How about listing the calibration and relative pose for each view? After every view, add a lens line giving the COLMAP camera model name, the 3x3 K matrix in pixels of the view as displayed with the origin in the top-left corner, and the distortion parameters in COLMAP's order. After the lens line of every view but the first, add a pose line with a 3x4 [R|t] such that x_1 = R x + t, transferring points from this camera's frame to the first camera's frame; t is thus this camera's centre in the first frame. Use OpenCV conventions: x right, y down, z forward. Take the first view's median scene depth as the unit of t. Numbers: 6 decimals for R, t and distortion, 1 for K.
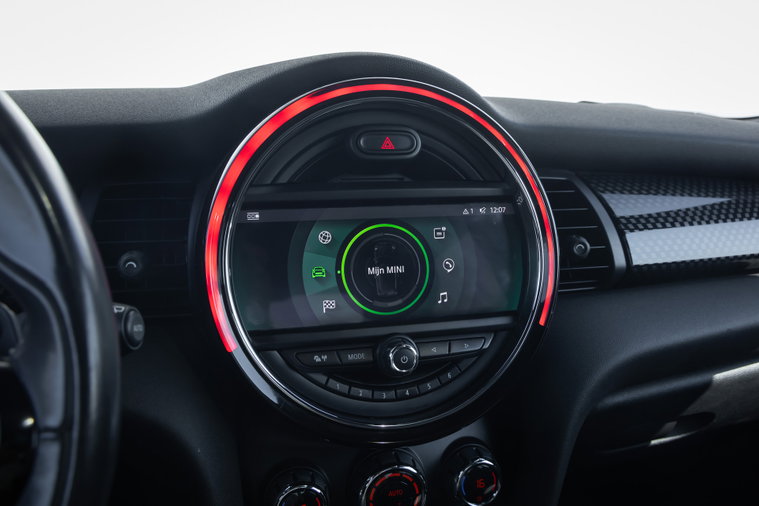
lens RADIAL K [[638.3, 0, 380.4], [0, 638.3, 254.2], [0, 0, 1]] dist [-0.009139, 0.003409]
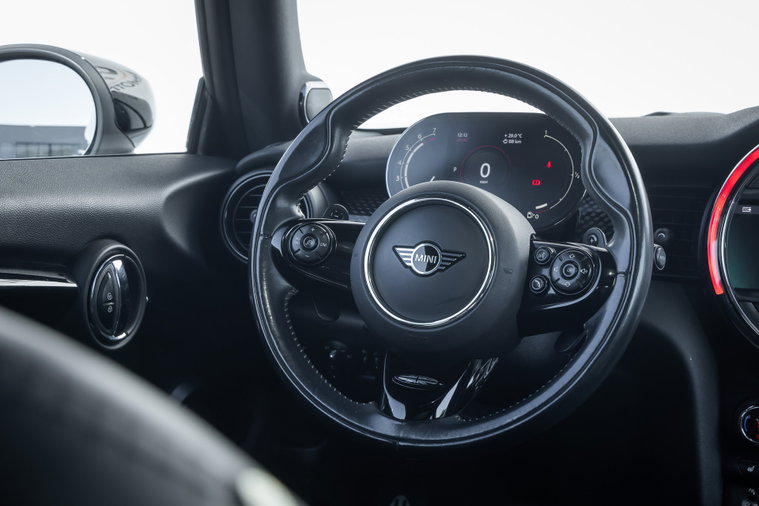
lens RADIAL K [[1134.1, 0, 381.8], [0, 1134.1, 244.7], [0, 0, 1]] dist [-0.021467, 0.000000]
pose [[0.810795, 0.067601, -0.581414, 0.622377], [-0.135984, 0.987885, -0.074772, 0.321799], [0.569316, 0.139688, 0.810165, -1.523972]]
